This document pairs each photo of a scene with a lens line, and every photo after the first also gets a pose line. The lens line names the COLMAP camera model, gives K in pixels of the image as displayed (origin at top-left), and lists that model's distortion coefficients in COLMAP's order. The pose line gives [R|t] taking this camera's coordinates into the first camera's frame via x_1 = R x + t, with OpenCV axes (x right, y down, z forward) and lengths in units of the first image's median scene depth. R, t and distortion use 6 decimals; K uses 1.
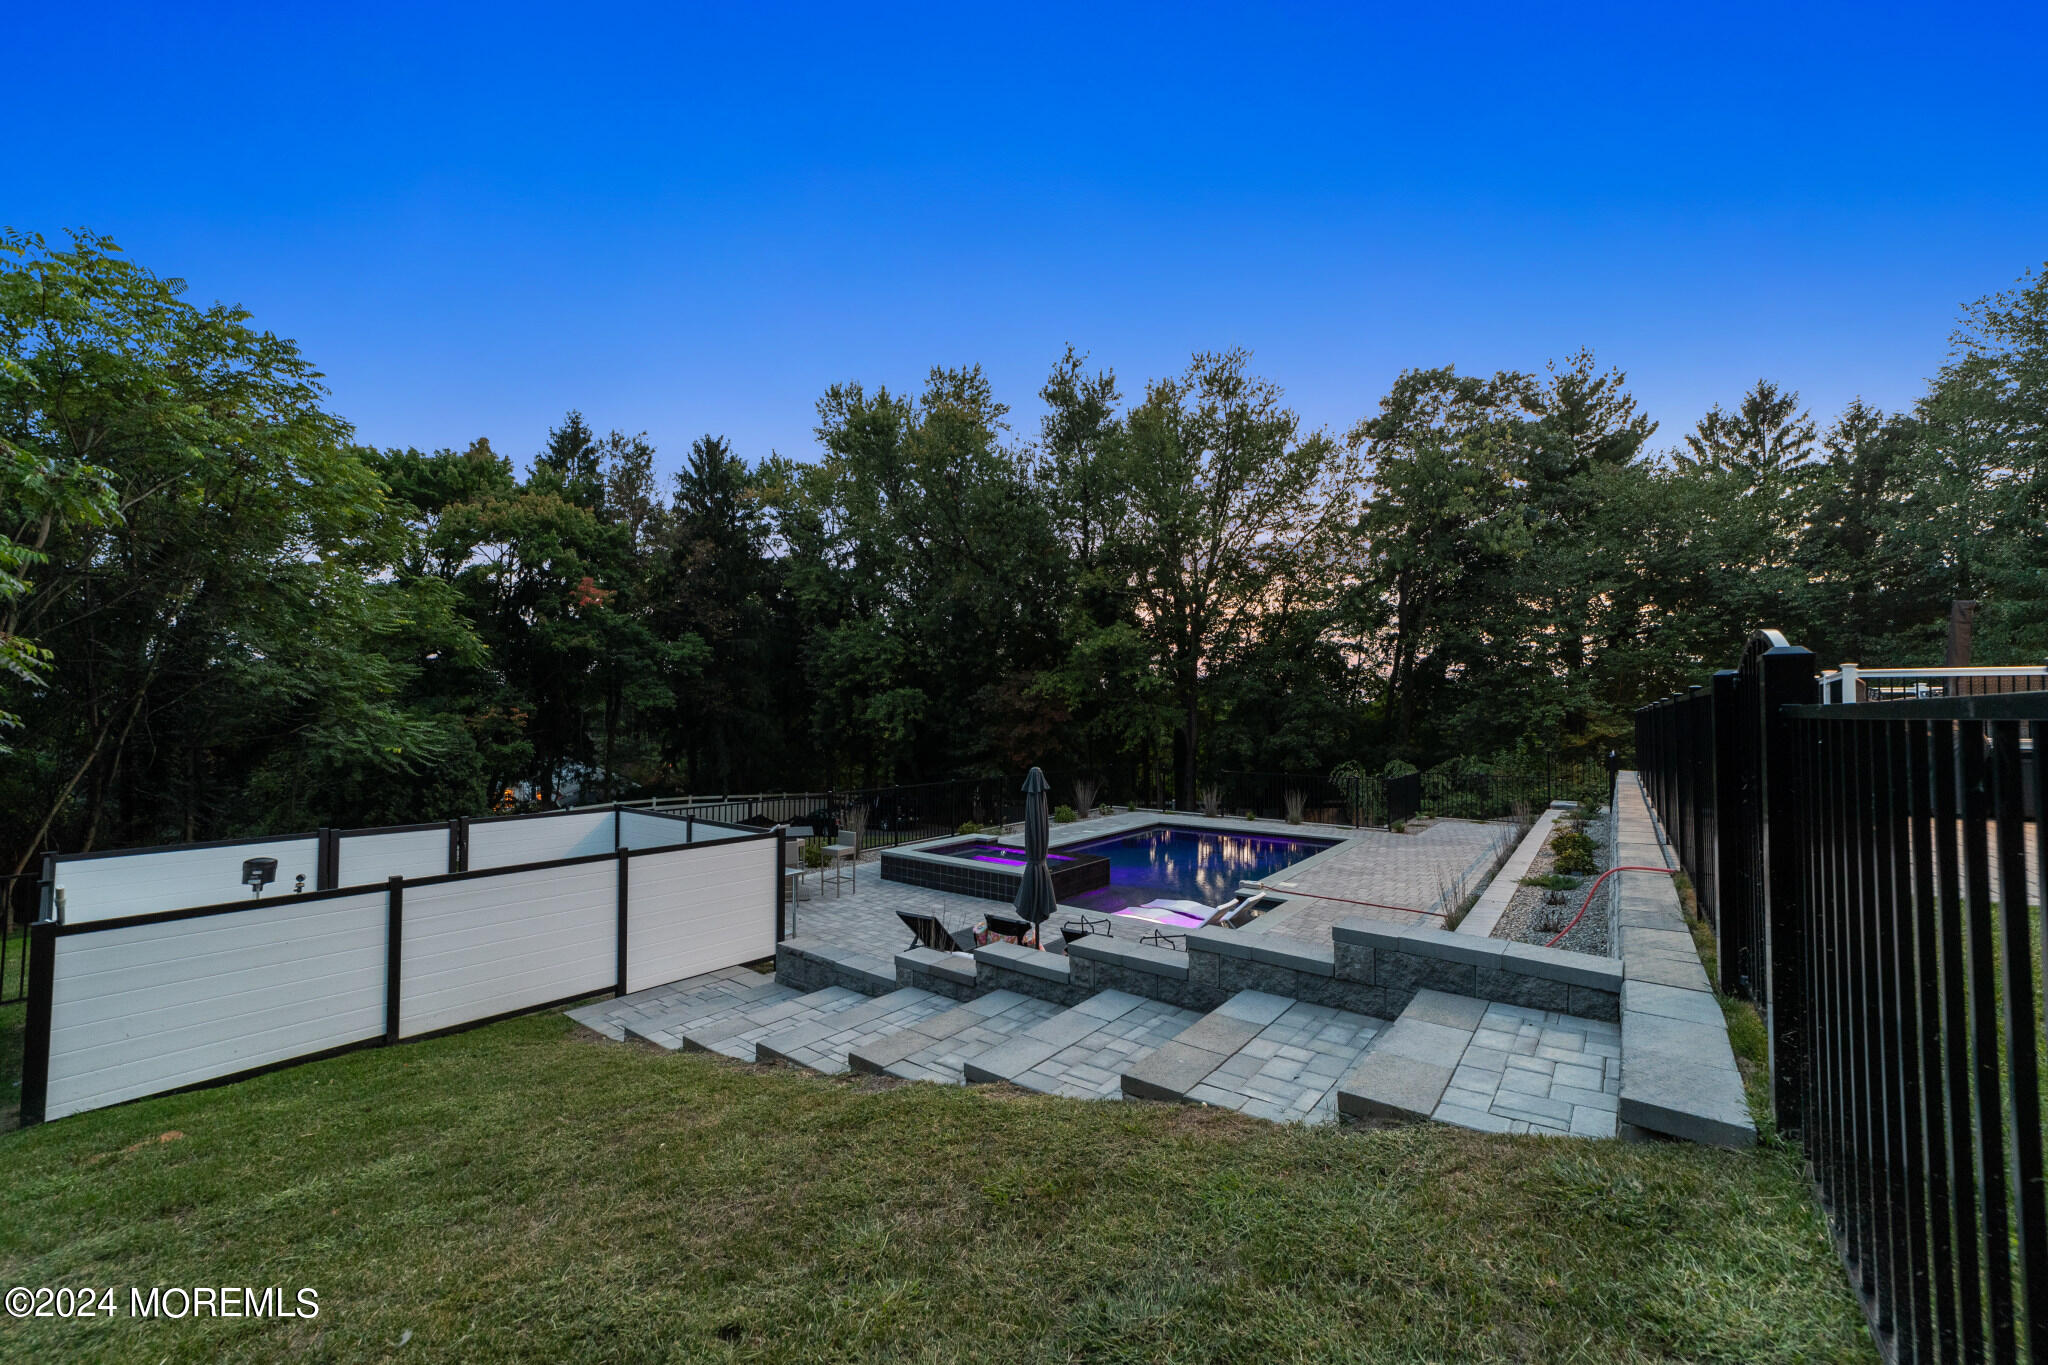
lens RADIAL K [[790.4, 0, 1032.3], [0, 790.4, 678.6], [0, 0, 1]] dist [-0.000204, 0.000402]
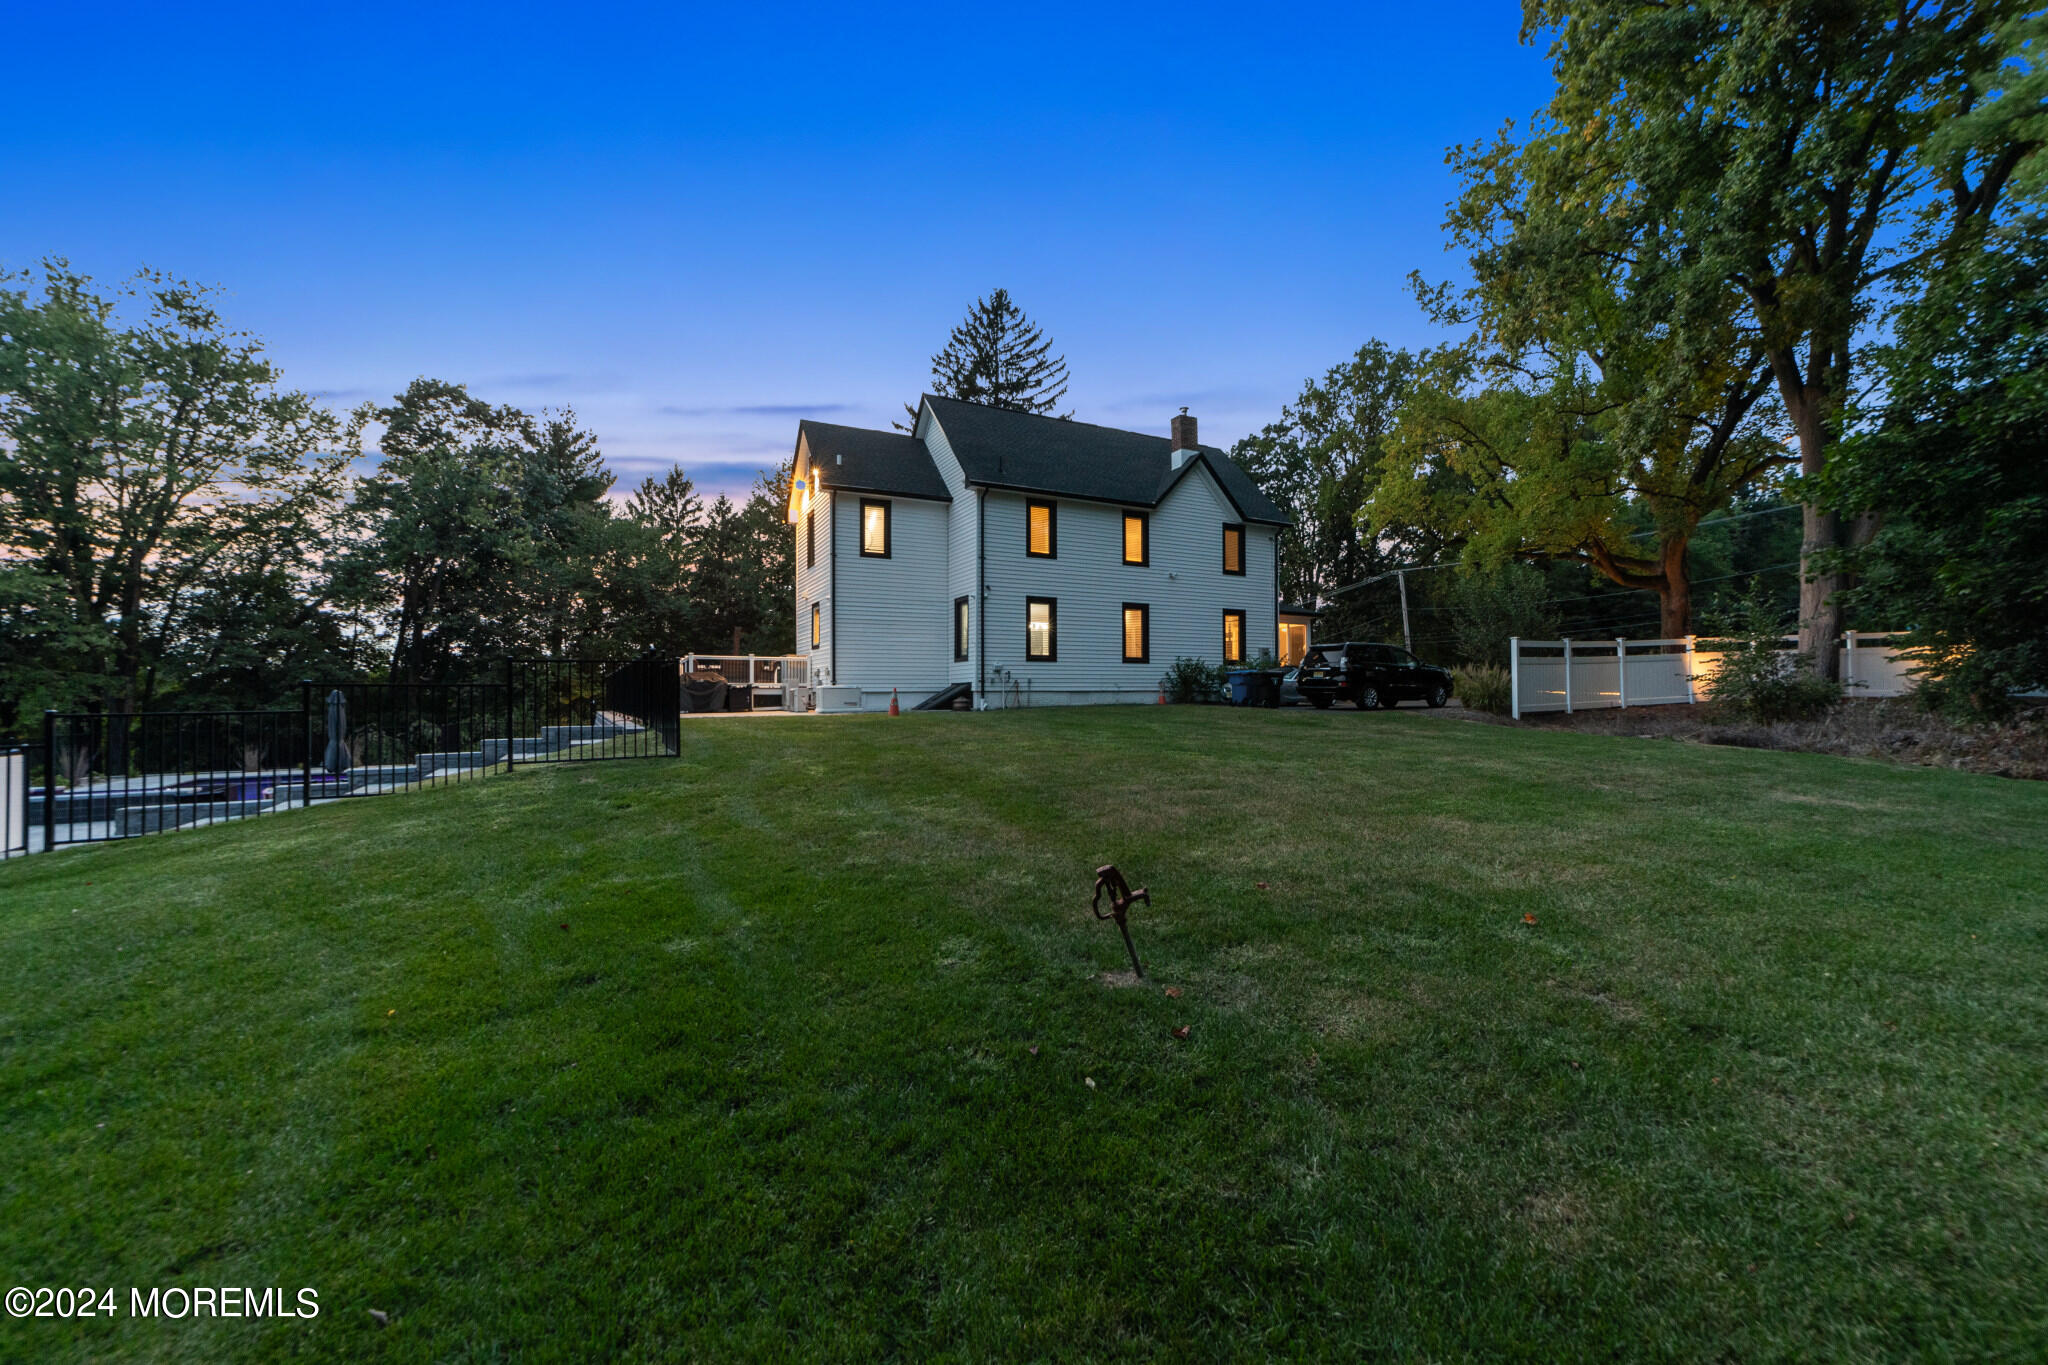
lens RADIAL K [[790.4, 0, 1029.0], [0, 790.4, 679.5], [0, 0, 1]] dist [-0.000204, 0.000402]
pose [[0.393315, 0.006497, 0.919381, -0.209436], [-0.035123, 0.999351, 0.007964, -0.000235], [-0.918733, -0.035424, 0.393288, -0.238087]]
